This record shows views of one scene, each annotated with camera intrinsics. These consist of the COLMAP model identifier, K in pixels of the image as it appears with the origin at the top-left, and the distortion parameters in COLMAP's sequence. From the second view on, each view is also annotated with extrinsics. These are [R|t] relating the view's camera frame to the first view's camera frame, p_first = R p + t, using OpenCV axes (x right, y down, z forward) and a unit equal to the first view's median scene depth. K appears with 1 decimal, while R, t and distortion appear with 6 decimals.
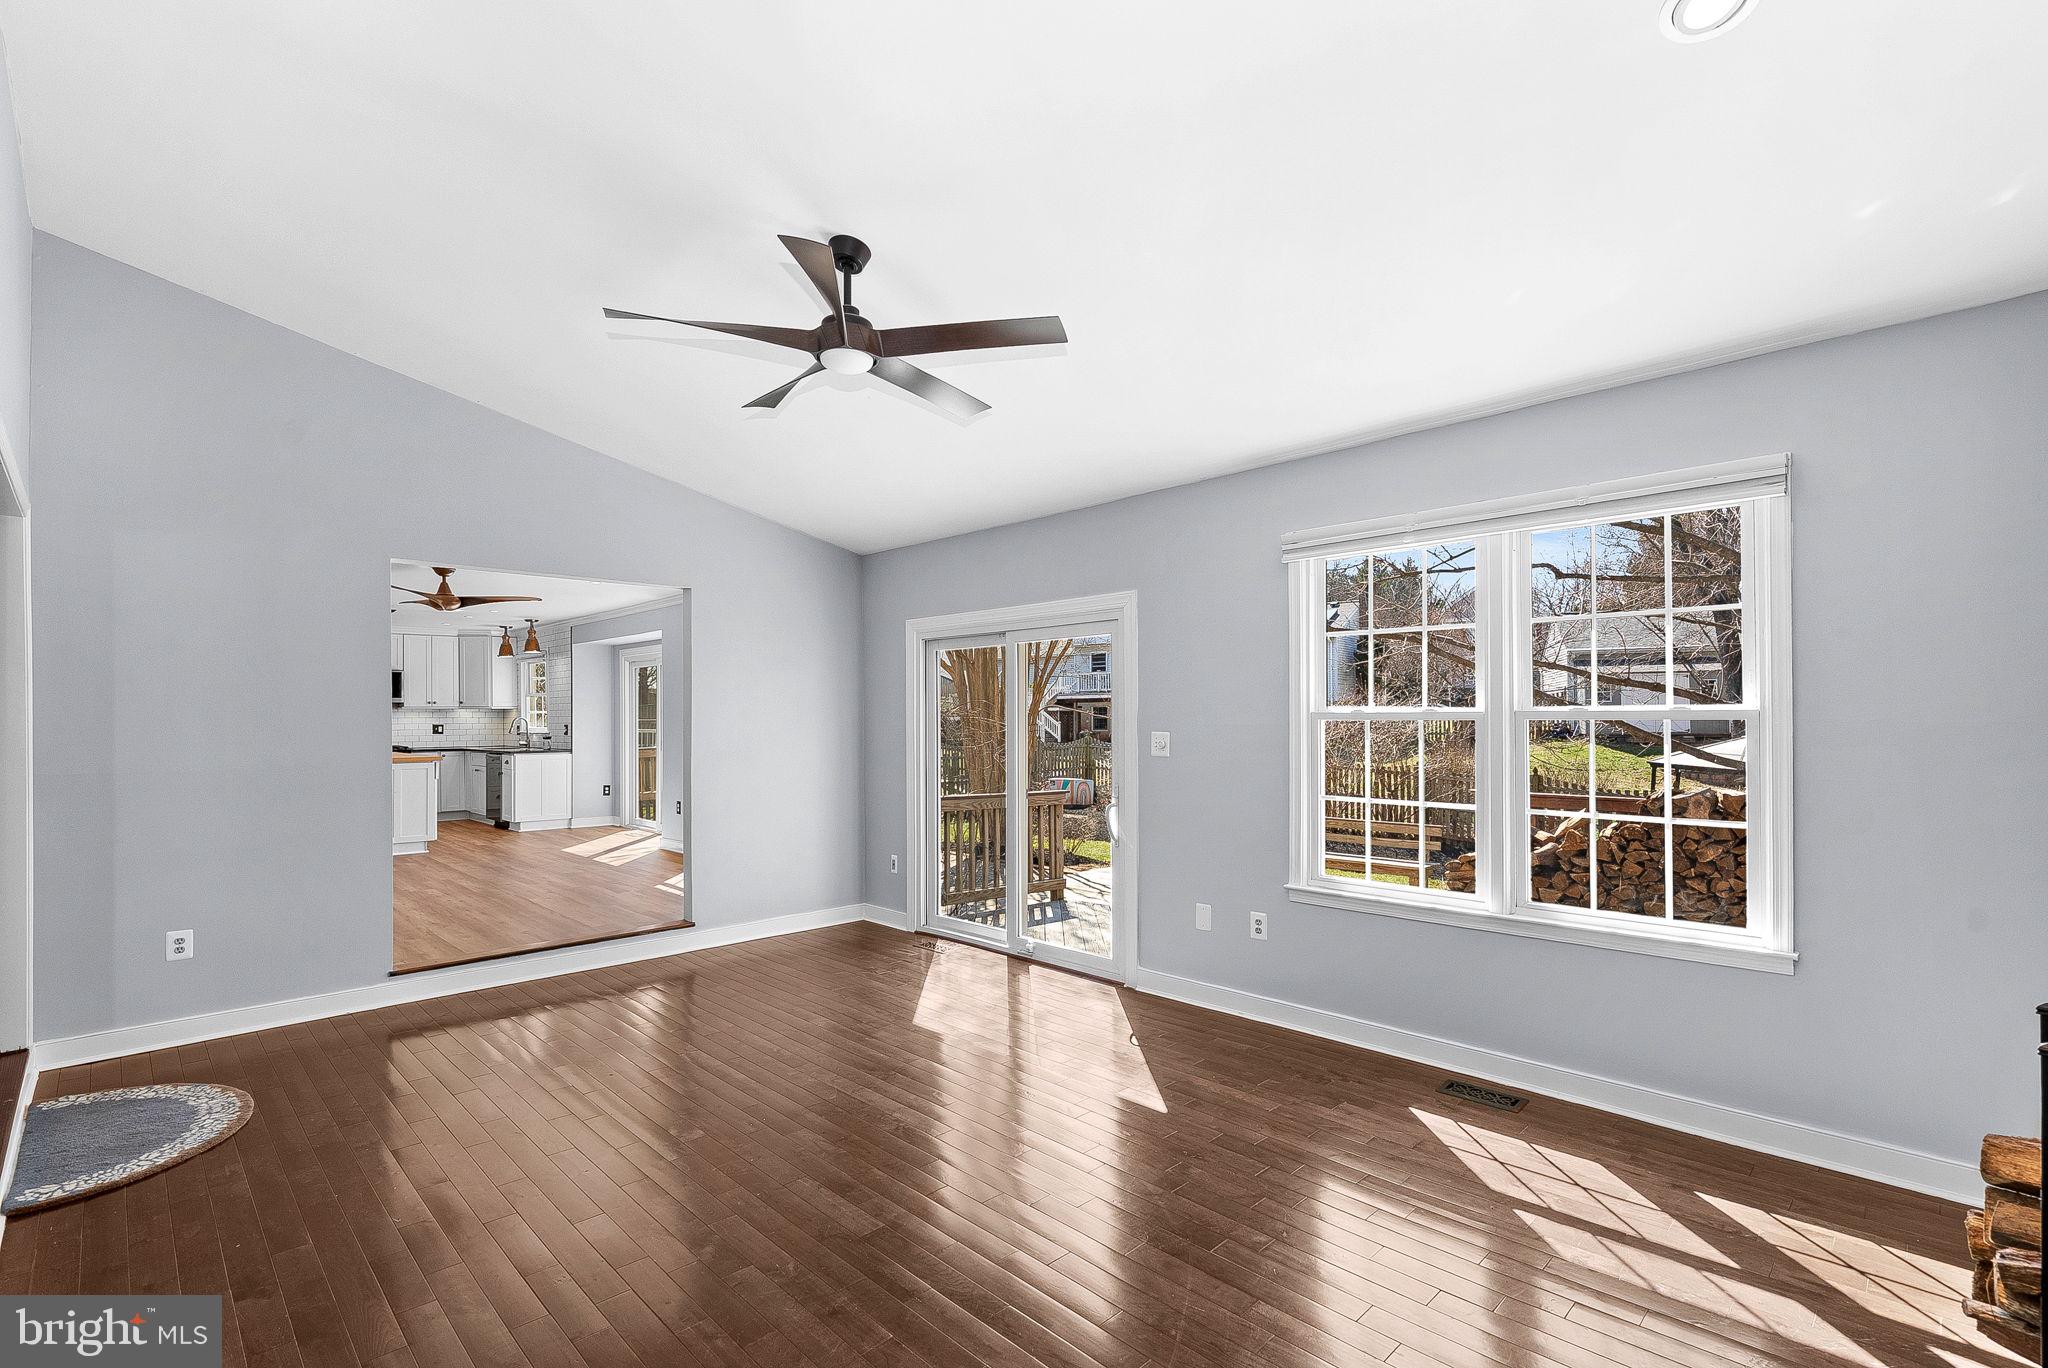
lens RADIAL K [[940.3, 0, 1030.2], [0, 940.3, 706.2], [0, 0, 1]] dist [0.003935, 0.000708]
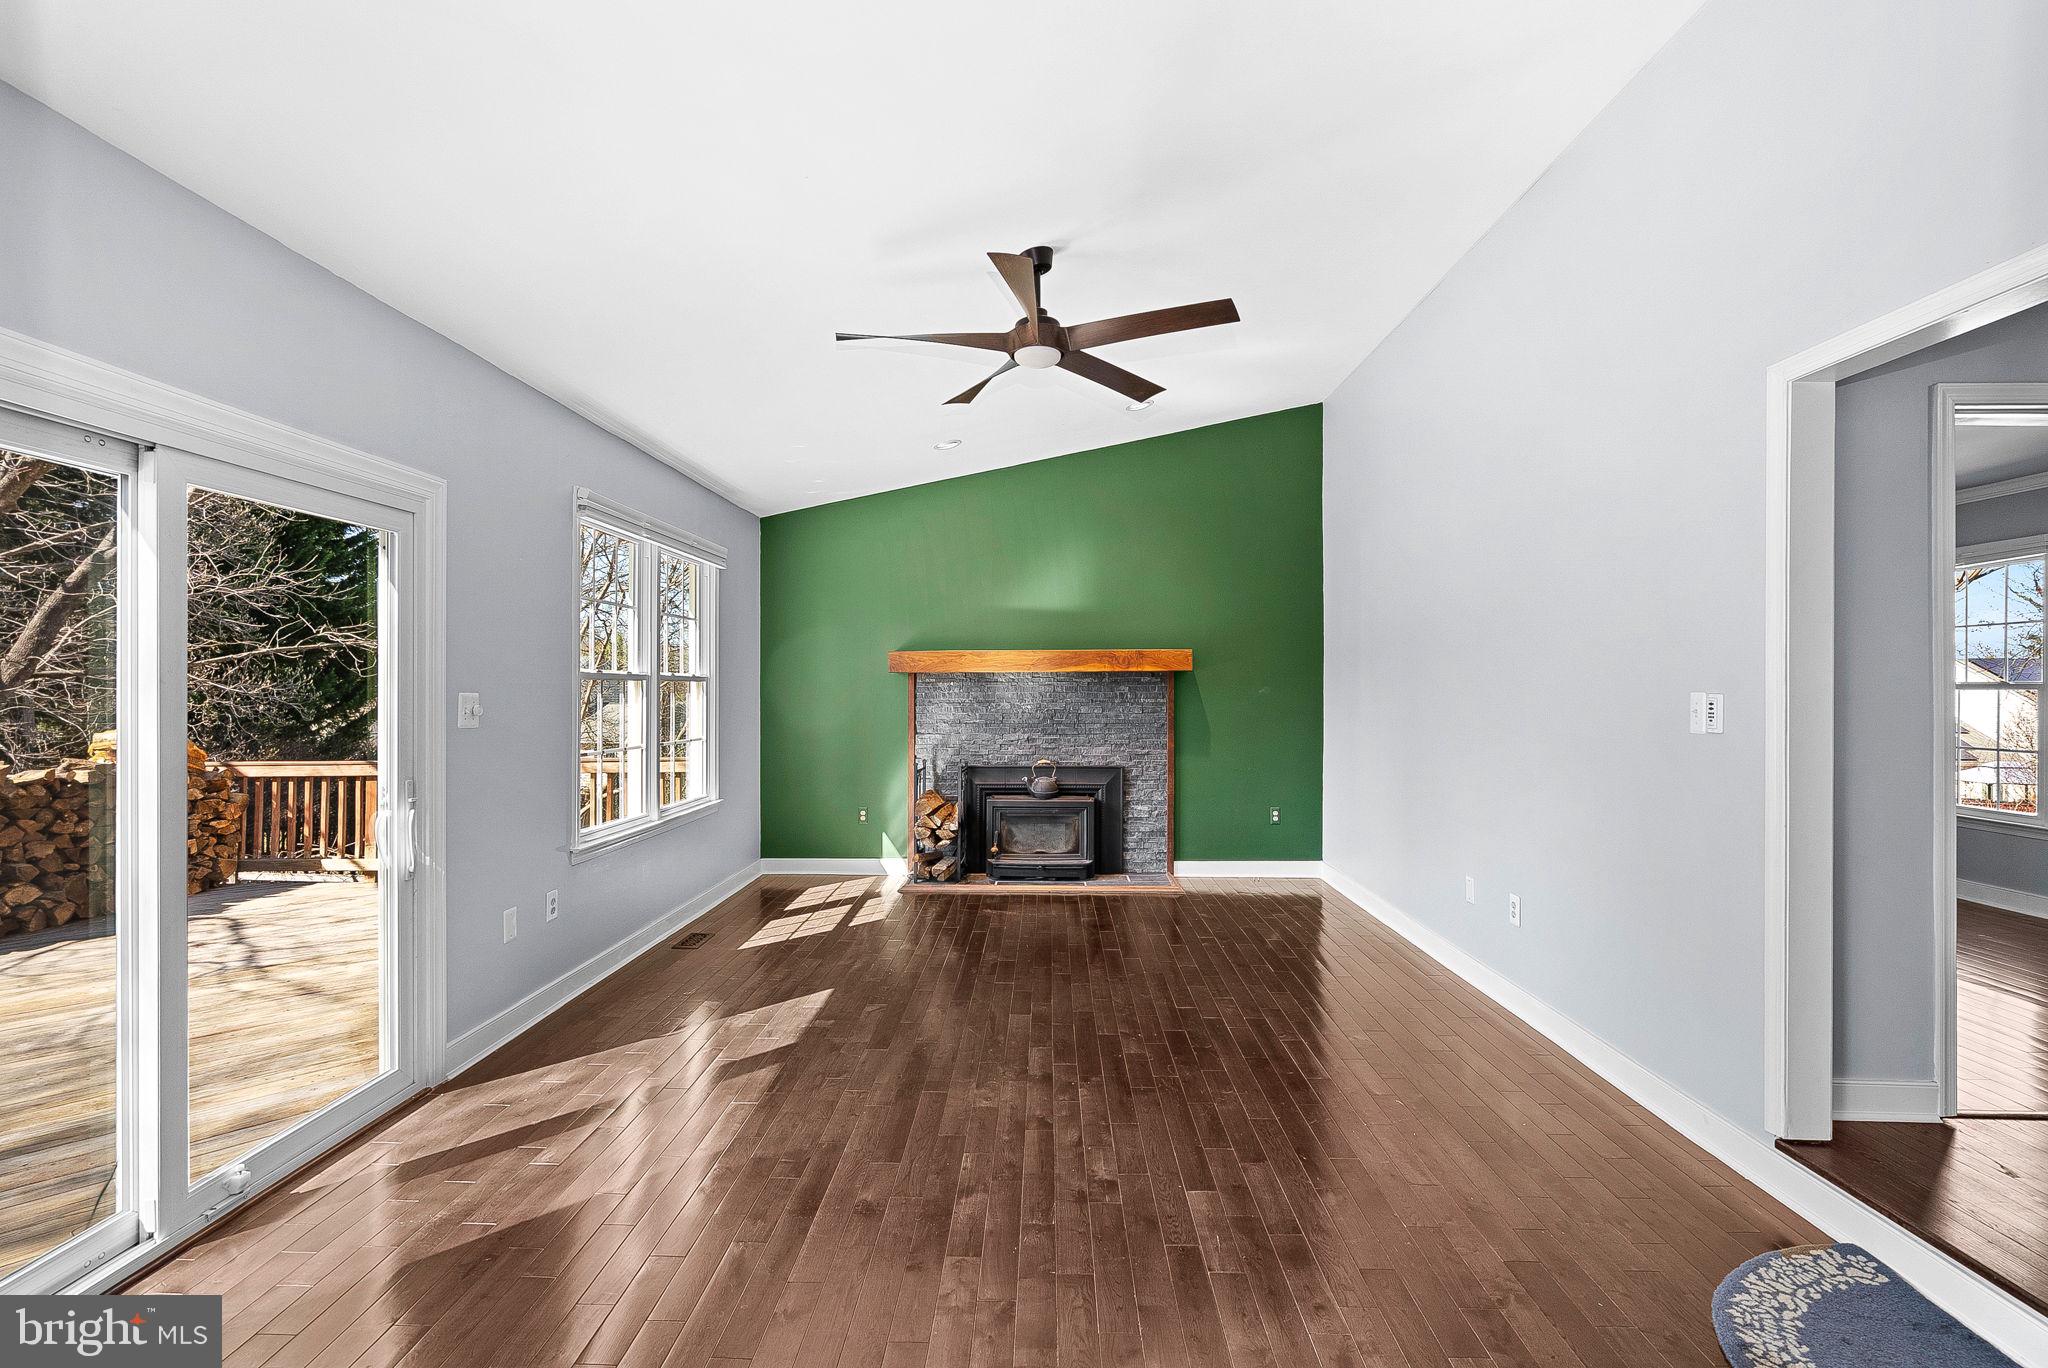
lens RADIAL K [[928.3, 0, 1036.4], [0, 928.3, 687.1], [0, 0, 1]] dist [0.008791, 0.000684]
pose [[-0.698338, 0.001484, 0.715767, -0.629528], [-0.011466, 0.999846, -0.013260, 0.025884], [-0.715676, -0.017467, -0.698214, 1.123853]]
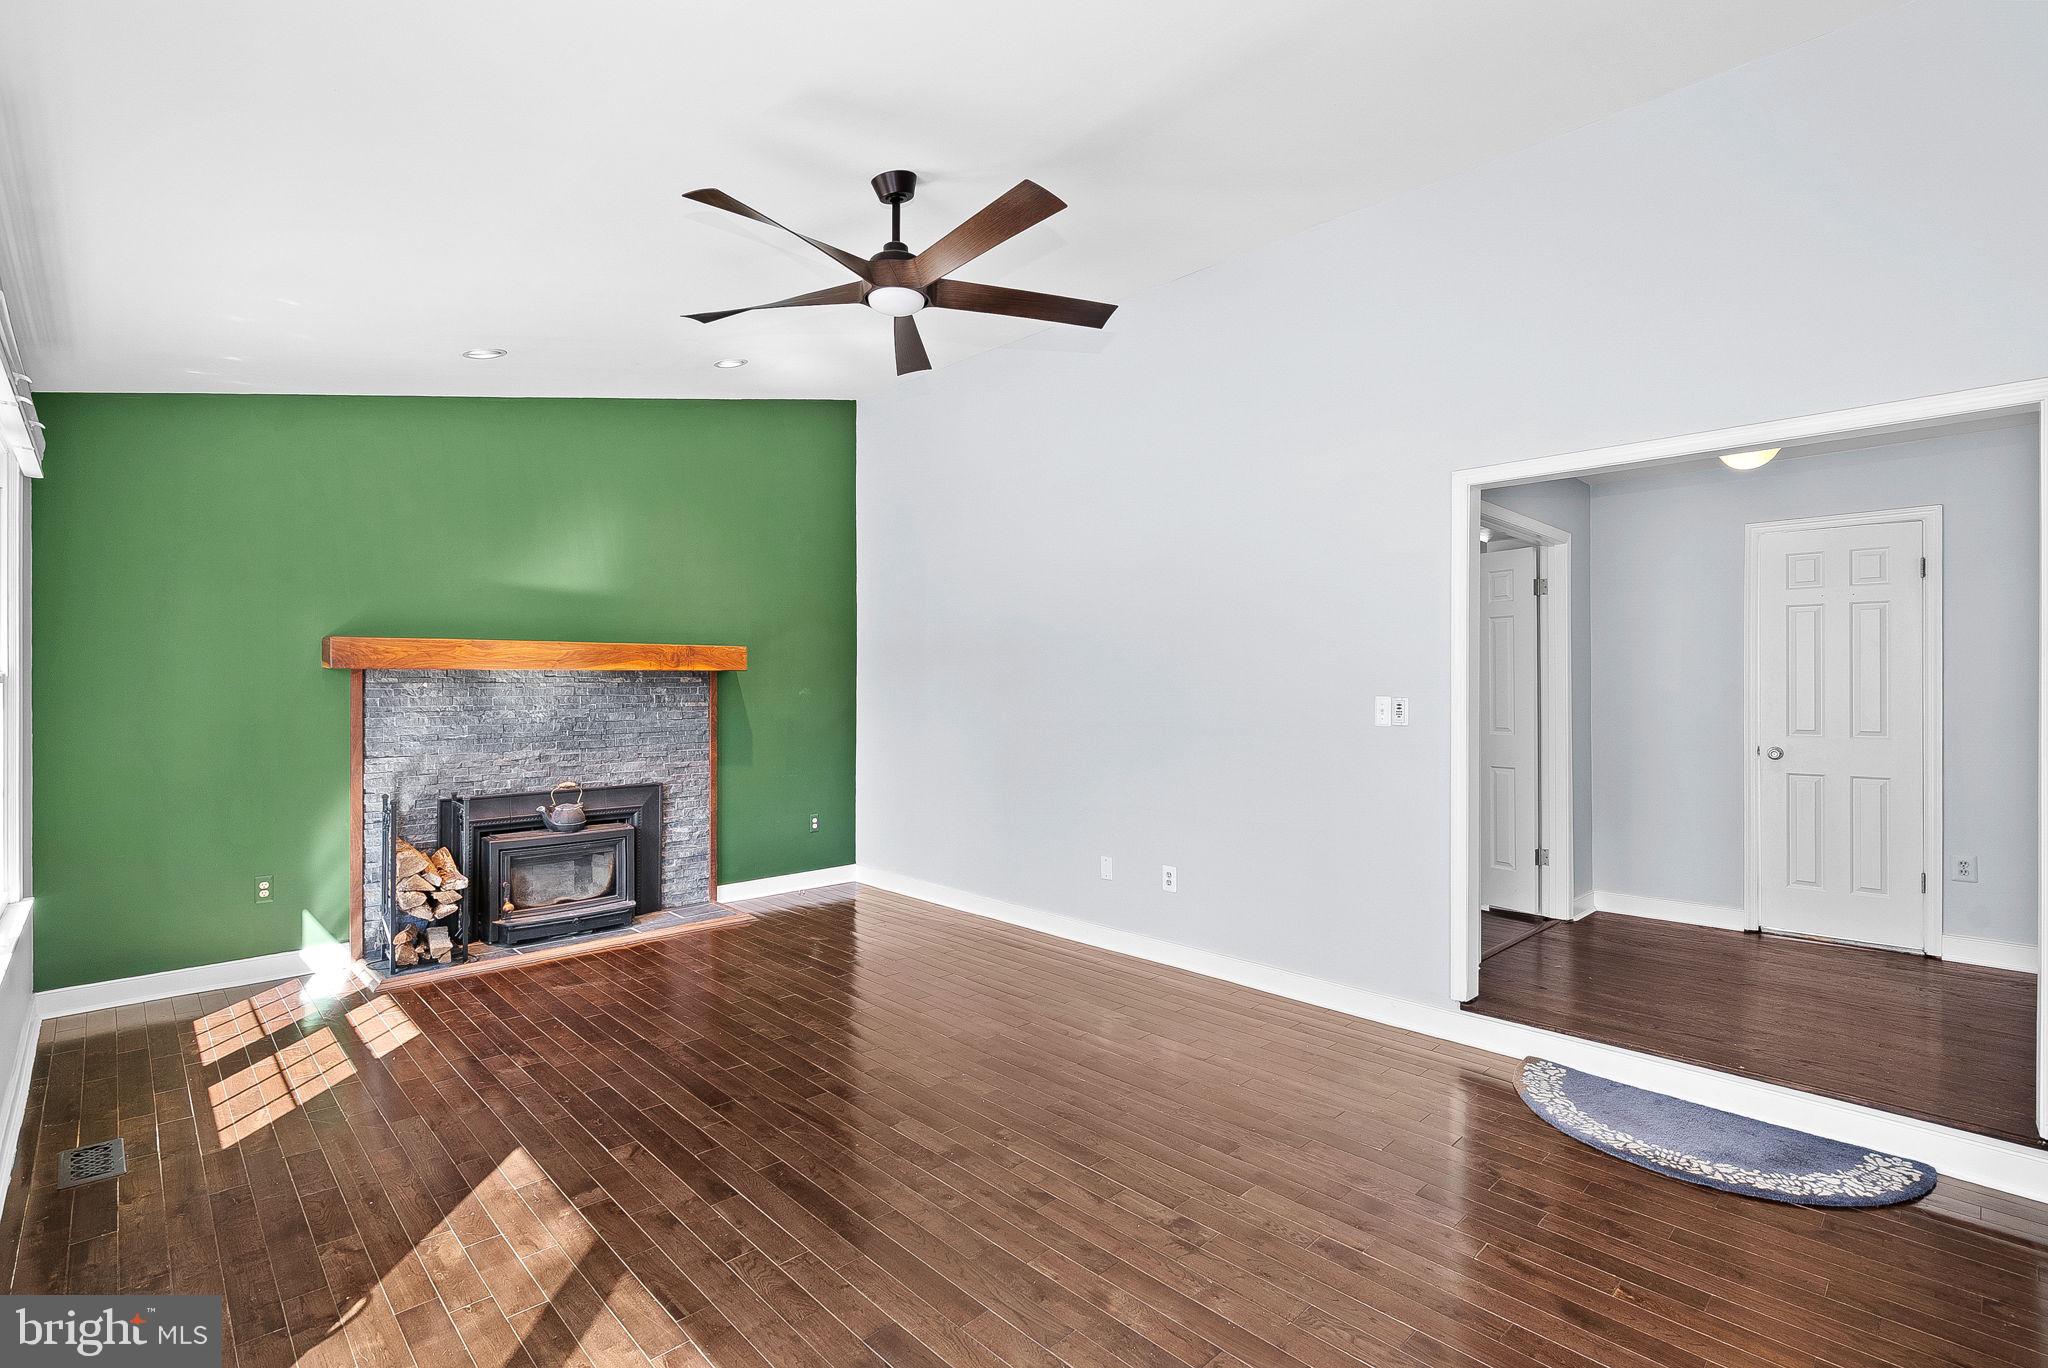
lens RADIAL K [[934.6, 0, 1015.2], [0, 934.6, 680.5], [0, 0, 1]] dist [-0.000111, 0.000328]
pose [[-0.999848, 0.000259, 0.017450, -0.210353], [-0.000103, 0.999785, -0.020754, 0.020012], [-0.017451, -0.020753, -0.999632, 1.226521]]
